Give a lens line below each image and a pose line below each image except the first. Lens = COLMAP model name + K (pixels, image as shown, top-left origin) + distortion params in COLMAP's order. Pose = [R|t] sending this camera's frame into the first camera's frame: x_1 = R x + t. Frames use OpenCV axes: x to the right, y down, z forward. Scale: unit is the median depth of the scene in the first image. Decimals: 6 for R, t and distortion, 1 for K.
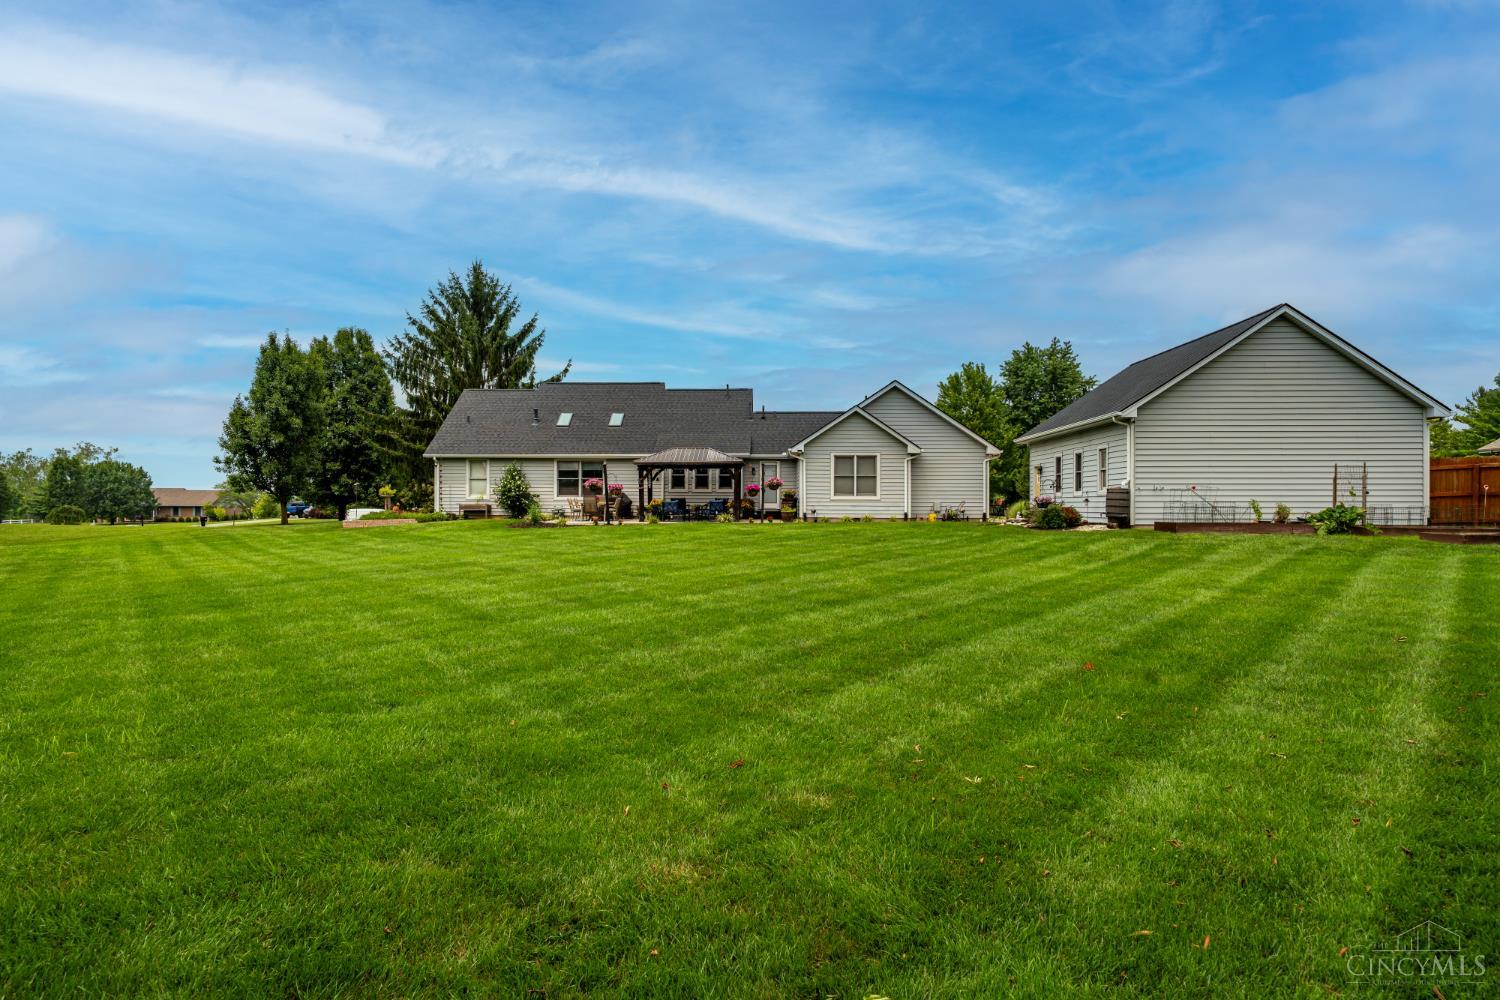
lens RADIAL K [[913.6, 0, 748.8], [0, 913.6, 501.4], [0, 0, 1]] dist [0.000794, 0.000237]
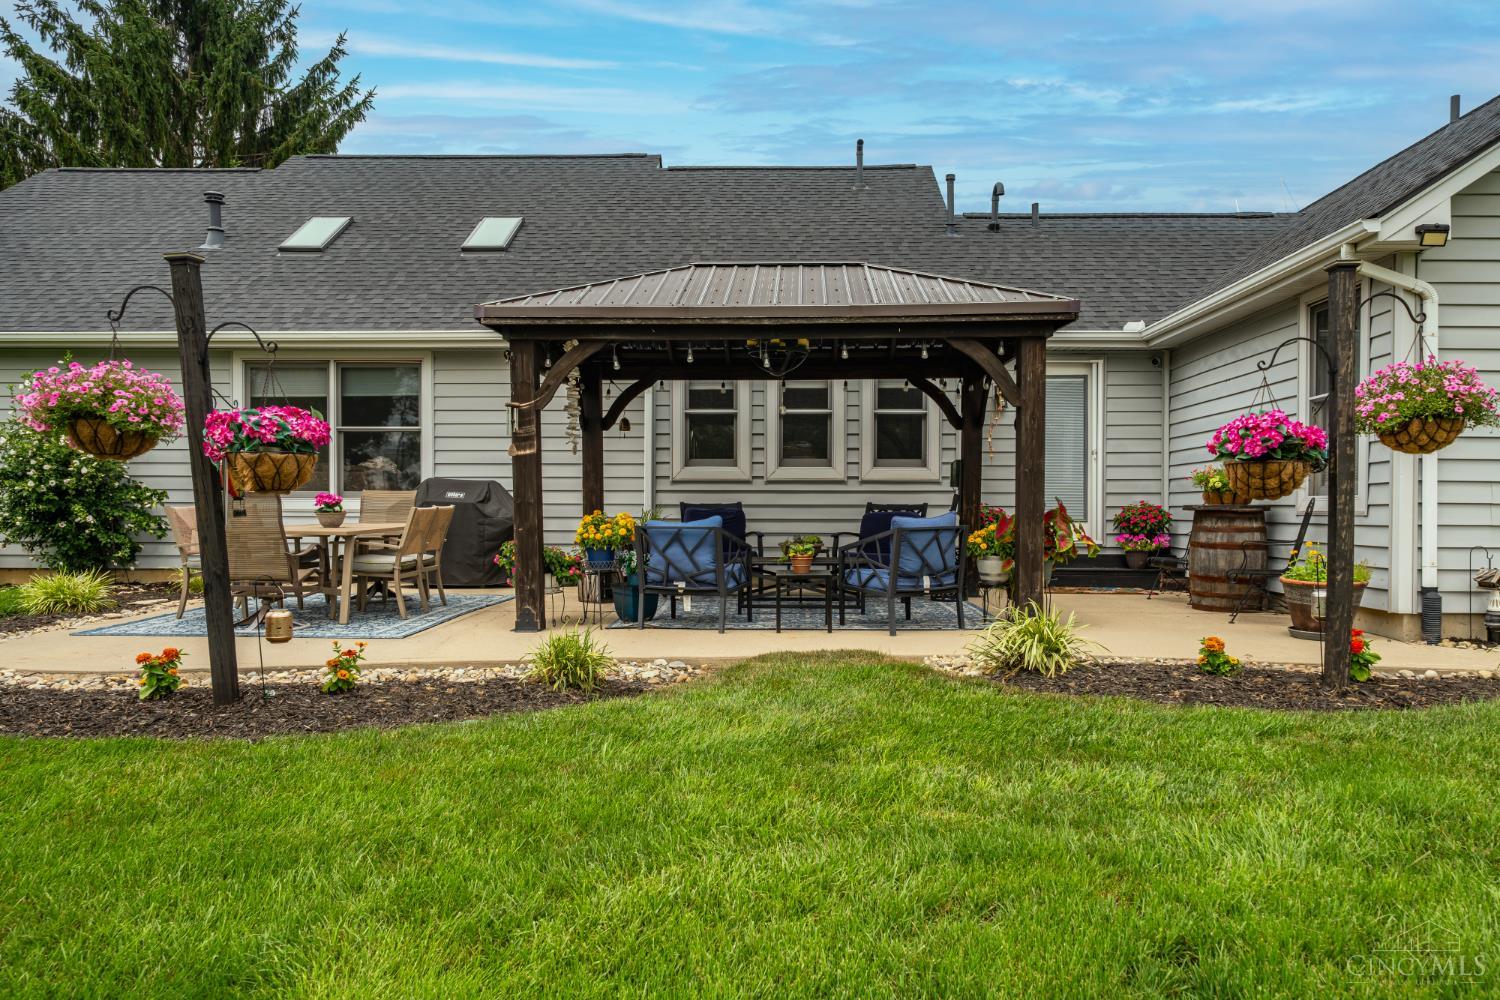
lens RADIAL K [[1037.7, 0, 755.1], [0, 1037.7, 513.8], [0, 0, 1]] dist [0.010021, -0.000255]
pose [[0.999926, -0.000419, -0.012167, -0.060997], [0.000571, 0.999921, 0.012562, -0.004322], [0.012160, -0.012568, 0.999847, 0.707701]]
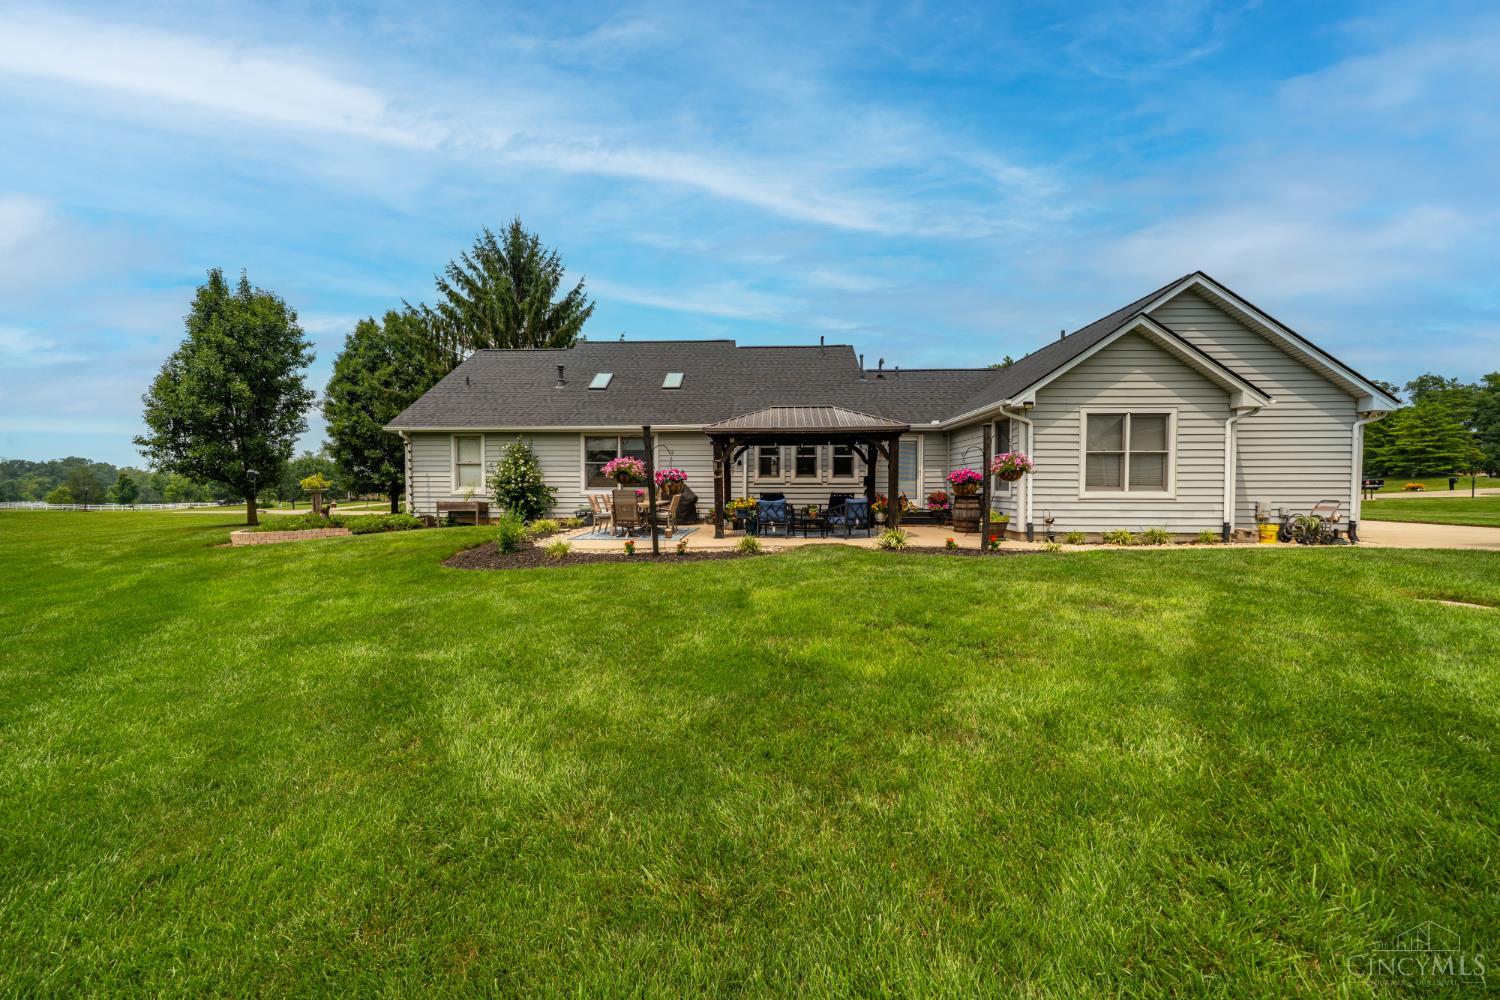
lens RADIAL K [[552.6, 0, 737.4], [0, 552.6, 499.5], [0, 0, 1]] dist [-0.000641, -0.000057]
pose [[0.999427, -0.001754, -0.033815, -0.085633], [0.002737, 0.999574, 0.029059, -0.009825], [0.033750, -0.029135, 0.999006, 0.603115]]
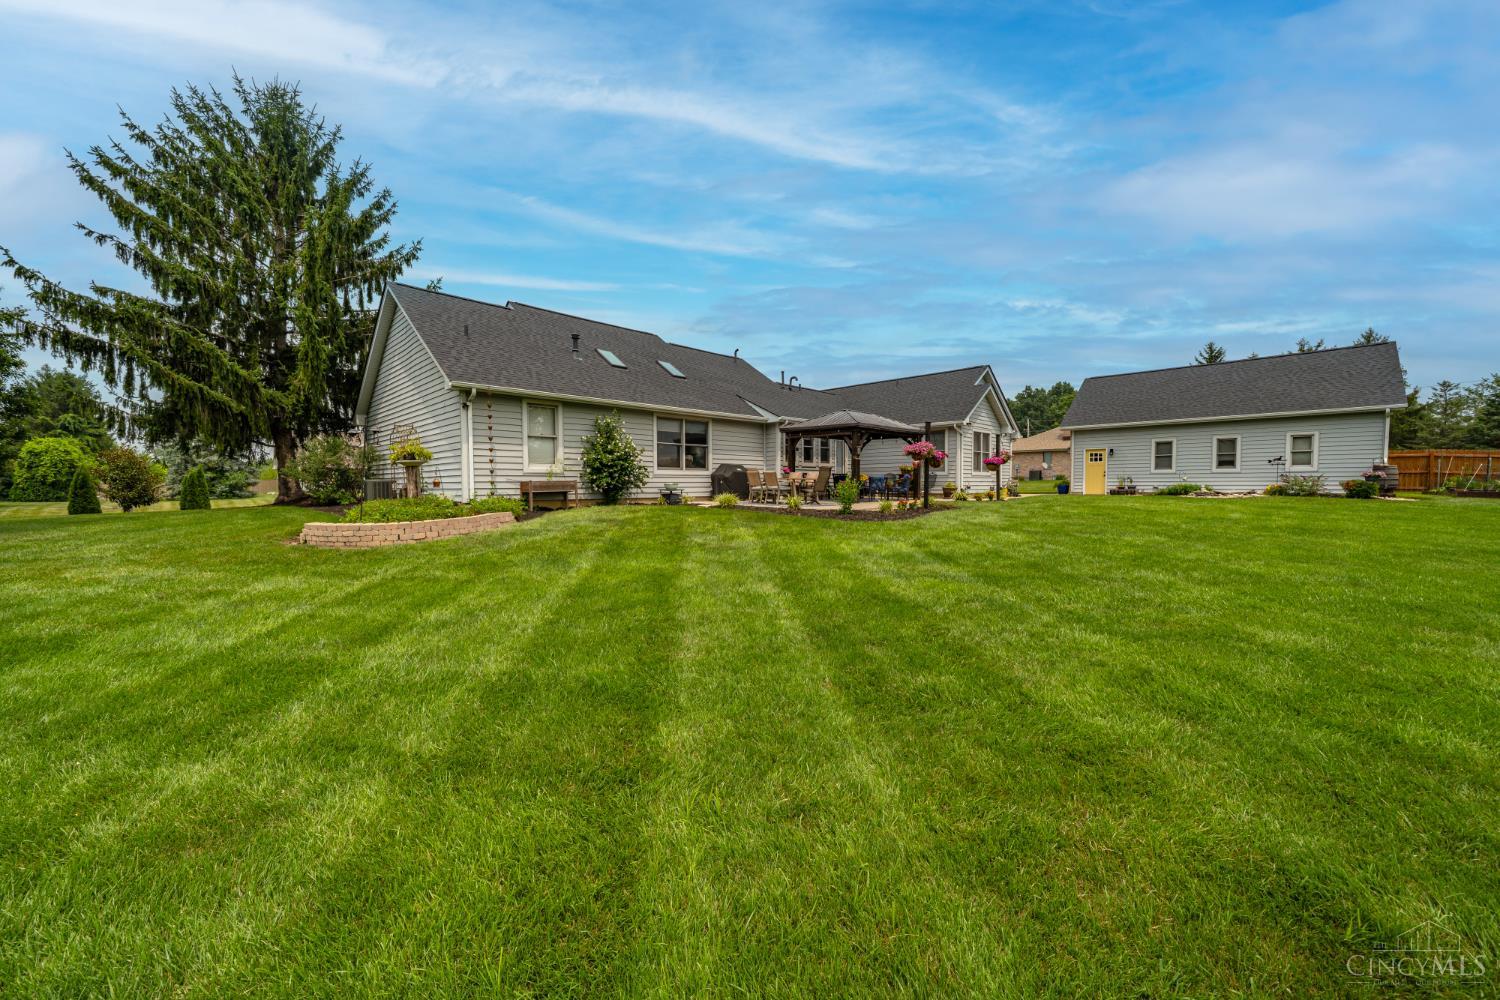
lens RADIAL K [[552.6, 0, 735.4], [0, 552.6, 484.6], [0, 0, 1]] dist [-0.000641, -0.000057]
pose [[0.702205, -0.005527, 0.711954, -0.458304], [-0.006136, 0.999886, 0.013814, -0.000670], [-0.711949, -0.014068, 0.702091, 0.679860]]
